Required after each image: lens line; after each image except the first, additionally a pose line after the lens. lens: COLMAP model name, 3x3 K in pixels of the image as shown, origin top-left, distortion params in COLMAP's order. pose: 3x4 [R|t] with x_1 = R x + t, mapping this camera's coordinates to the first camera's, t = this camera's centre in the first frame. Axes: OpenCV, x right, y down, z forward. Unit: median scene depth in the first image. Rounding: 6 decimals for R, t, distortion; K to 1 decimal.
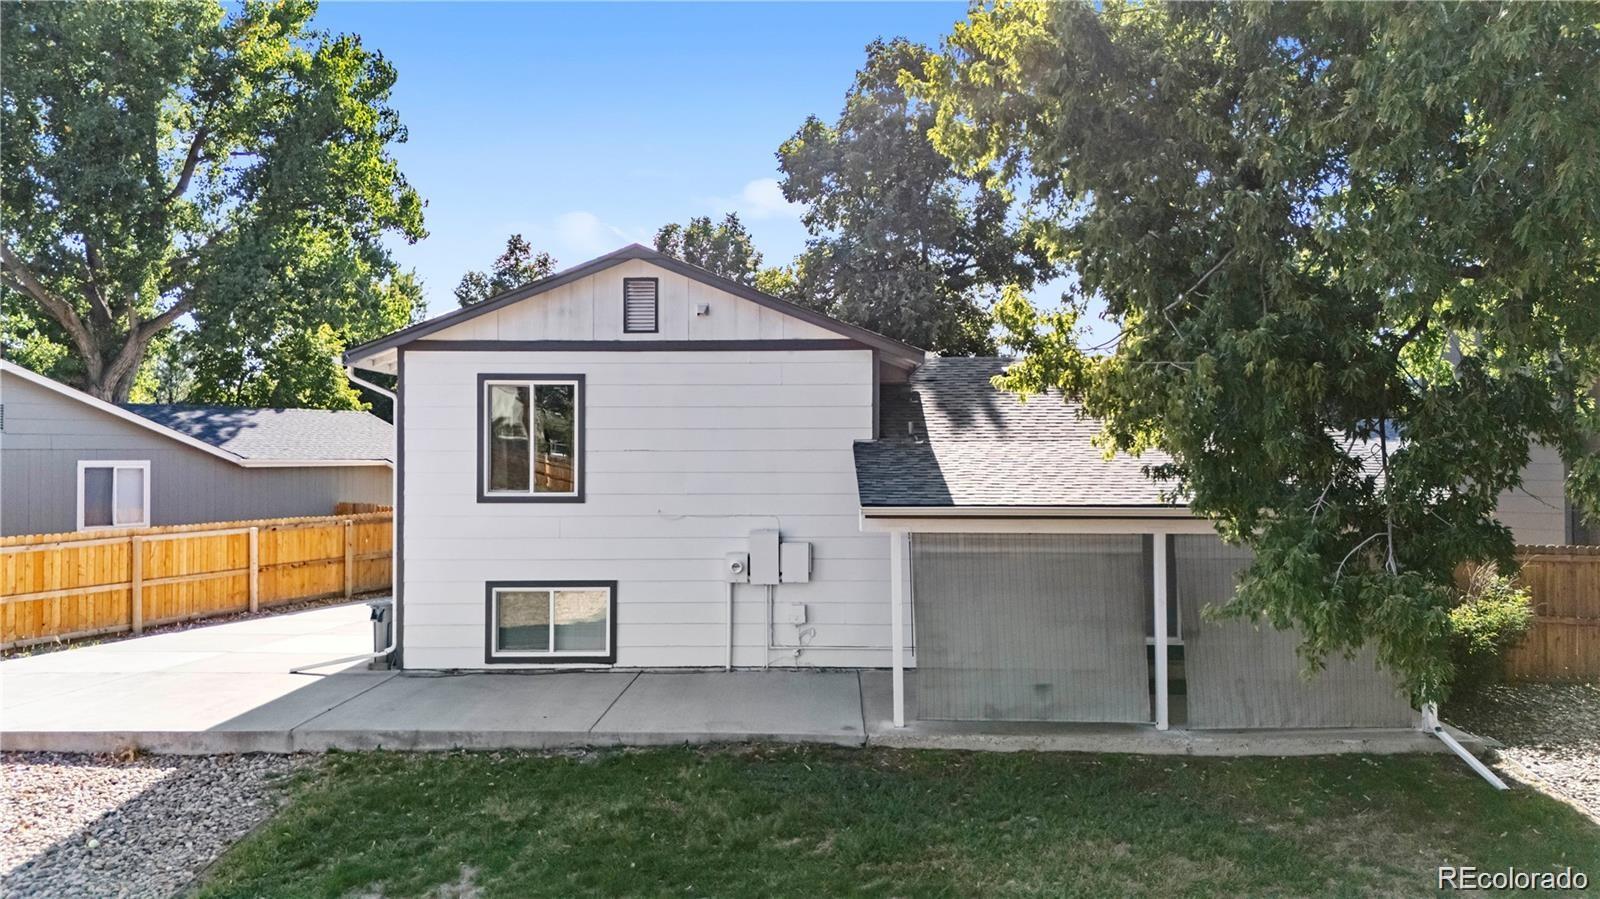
lens RADIAL K [[1202.2, 0, 800.0], [0, 1202.2, 449.5], [0, 0, 1]] dist [0.003790, -0.000064]
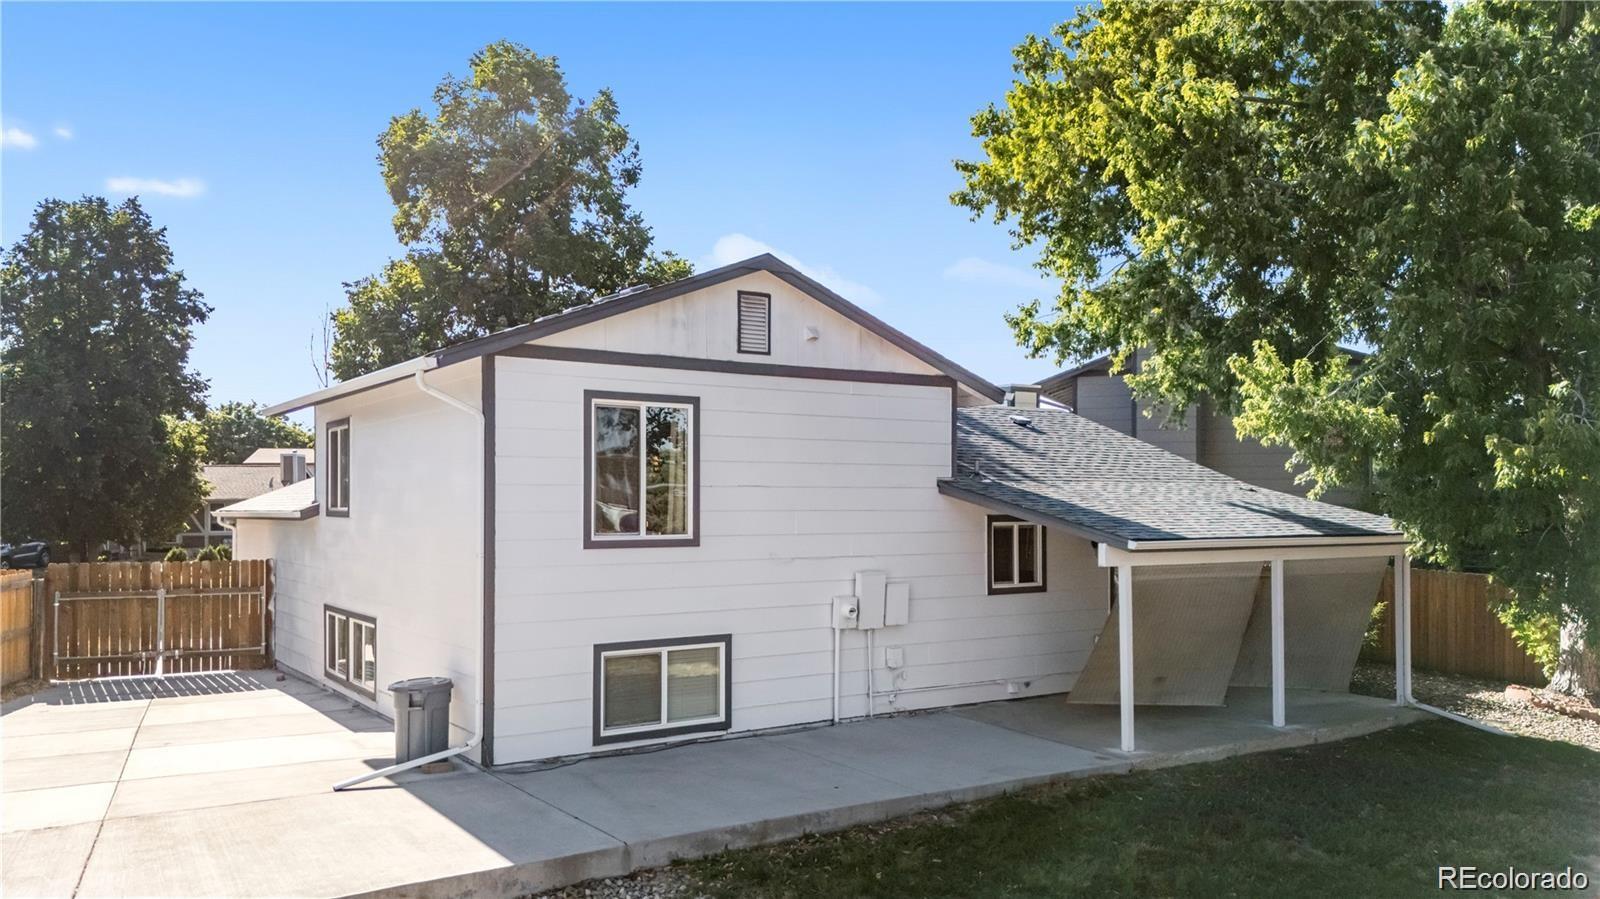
lens RADIAL K [[1238.5, 0, 819.8], [0, 1238.5, 492.3], [0, 0, 1]] dist [0.023453, -0.001653]
pose [[0.813448, 0.006432, 0.581602, -0.626164], [-0.003862, 0.999977, -0.005657, 0.010270], [-0.581624, 0.002355, 0.813454, 0.226482]]
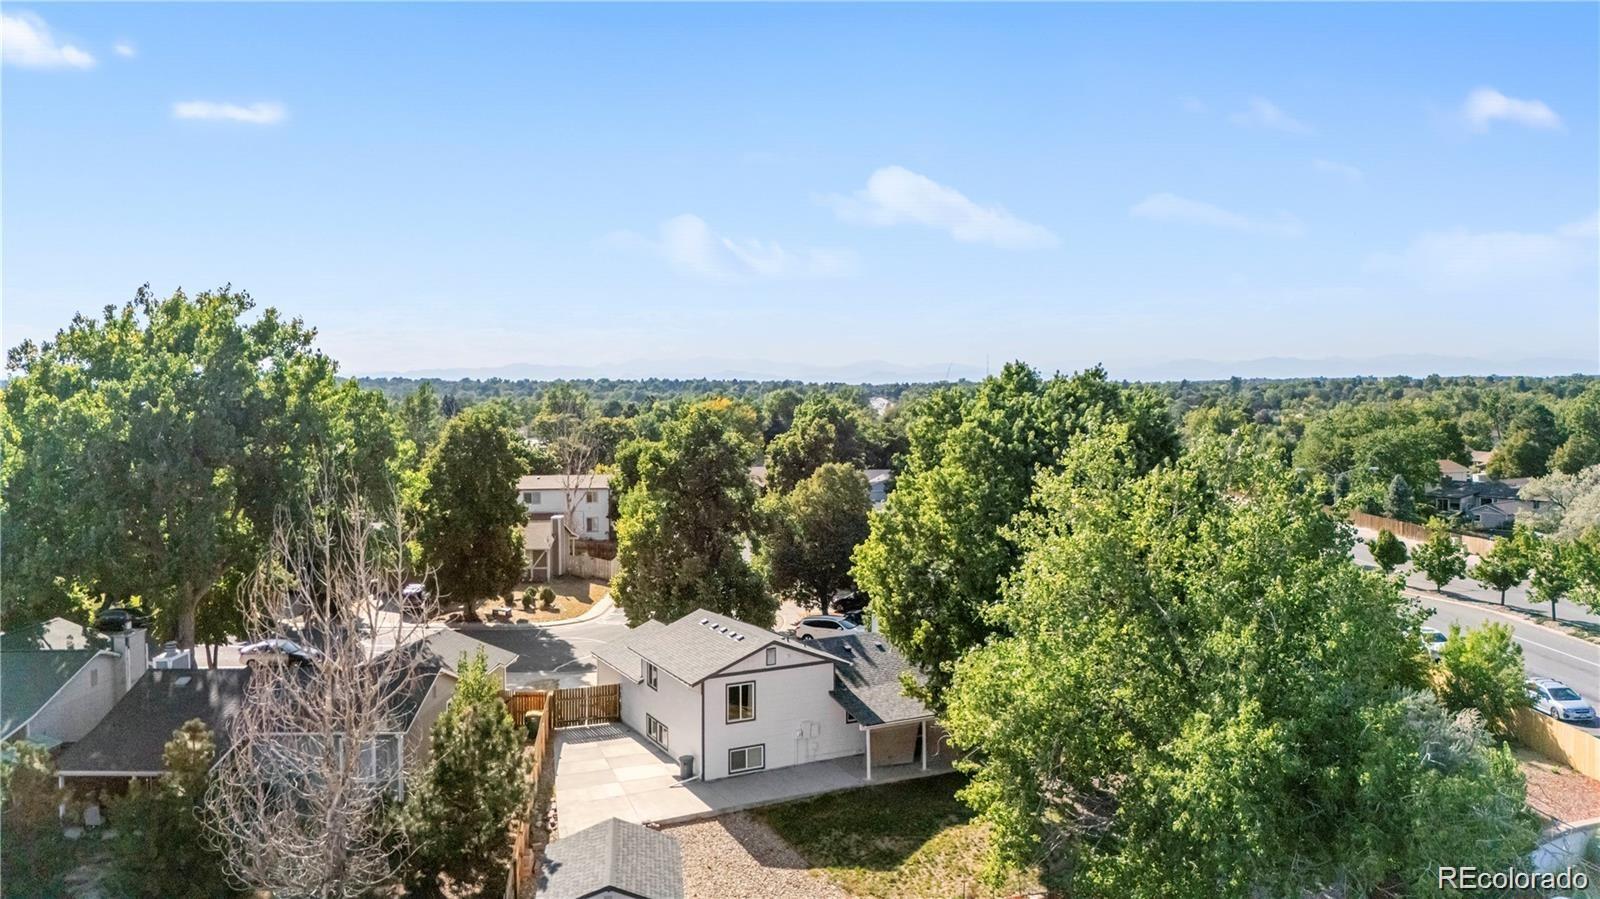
lens RADIAL K [[1202.2, 0, 800.0], [0, 1202.2, 449.5], [0, 0, 1]] dist [0.003790, -0.000064]
pose [[0.885066, -0.030517, 0.464465, -1.557686], [0.006559, 0.998567, 0.053111, -0.860019], [-0.465420, -0.043960, 0.883997, -1.890761]]
